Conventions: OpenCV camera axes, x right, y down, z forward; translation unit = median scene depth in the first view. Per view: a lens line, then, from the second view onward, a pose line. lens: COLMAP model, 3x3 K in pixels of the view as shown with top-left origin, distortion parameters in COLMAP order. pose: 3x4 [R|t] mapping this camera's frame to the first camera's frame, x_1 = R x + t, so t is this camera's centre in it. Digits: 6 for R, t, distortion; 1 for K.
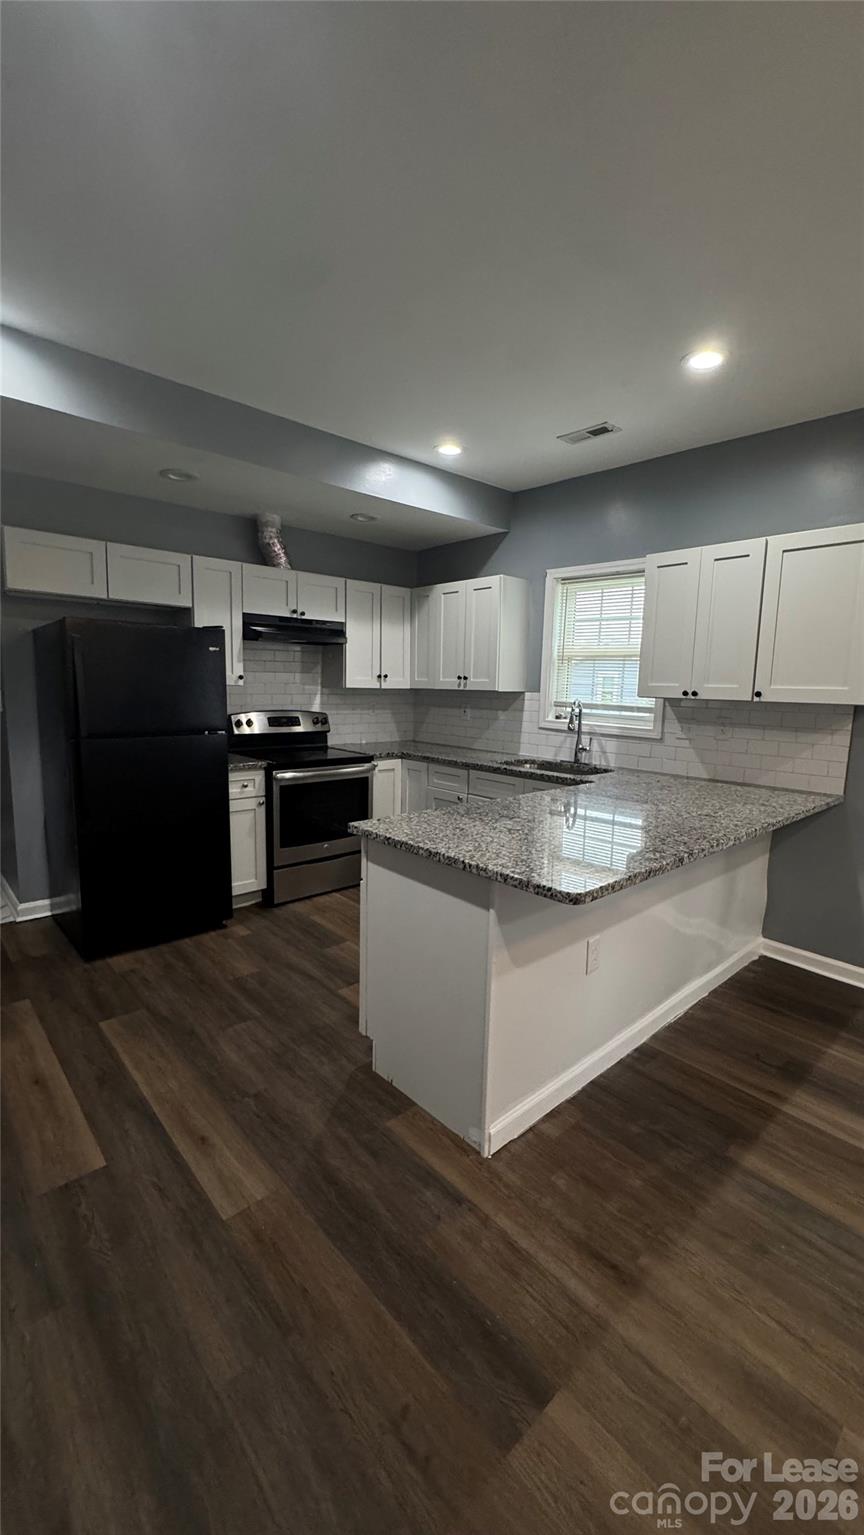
lens RADIAL K [[620.8, 0, 436.7], [0, 620.8, 766.0], [0, 0, 1]] dist [-0.003849, -0.000187]
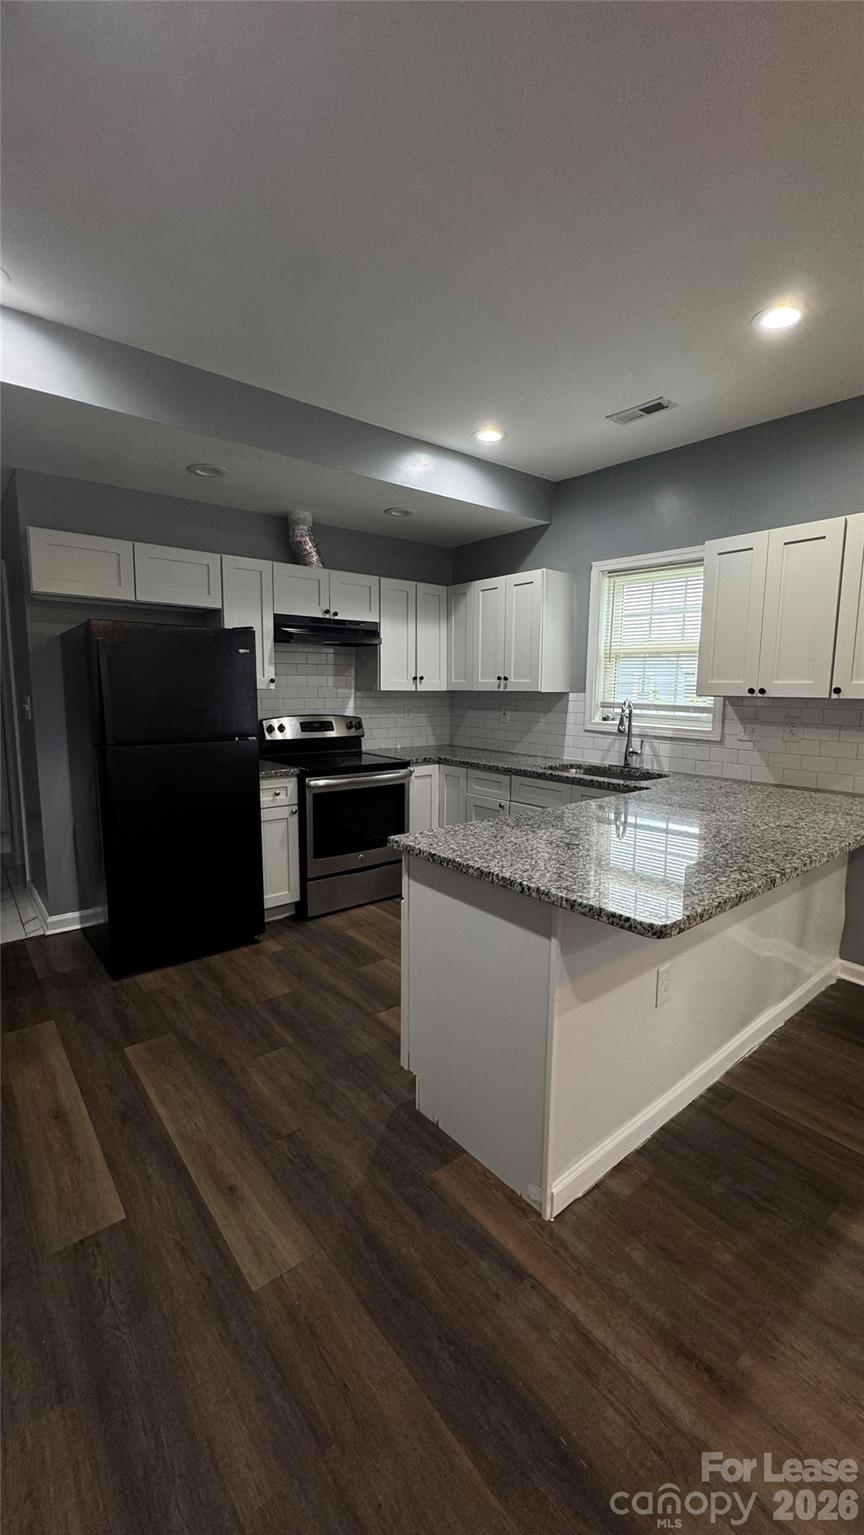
lens RADIAL K [[620.8, 0, 435.0], [0, 620.8, 765.3], [0, 0, 1]] dist [-0.003849, -0.000187]
pose [[0.998597, -0.007016, -0.052485, -0.018363], [0.006649, 0.999952, -0.007157, -0.004463], [0.052533, 0.006798, 0.998596, 0.069900]]
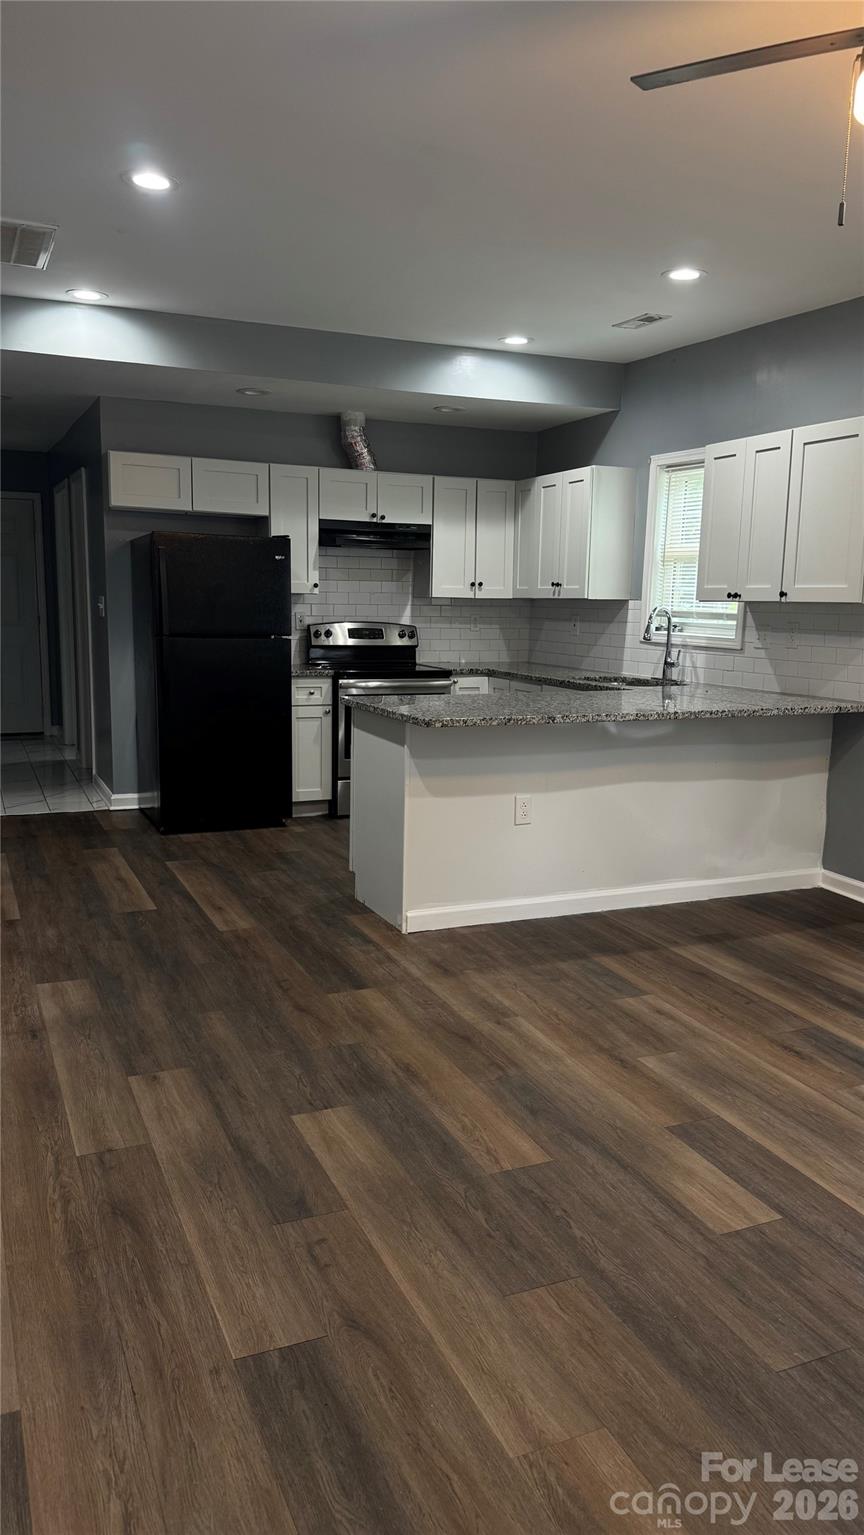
lens RADIAL K [[1104.1, 0, 433.5], [0, 1104.1, 763.6], [0, 0, 1]] dist [0.130983, -0.001836]
pose [[0.948813, 0.041839, -0.313054, 0.554584], [-0.038911, 0.999121, 0.015600, 0.137292], [0.313432, -0.002620, 0.949607, -0.804161]]
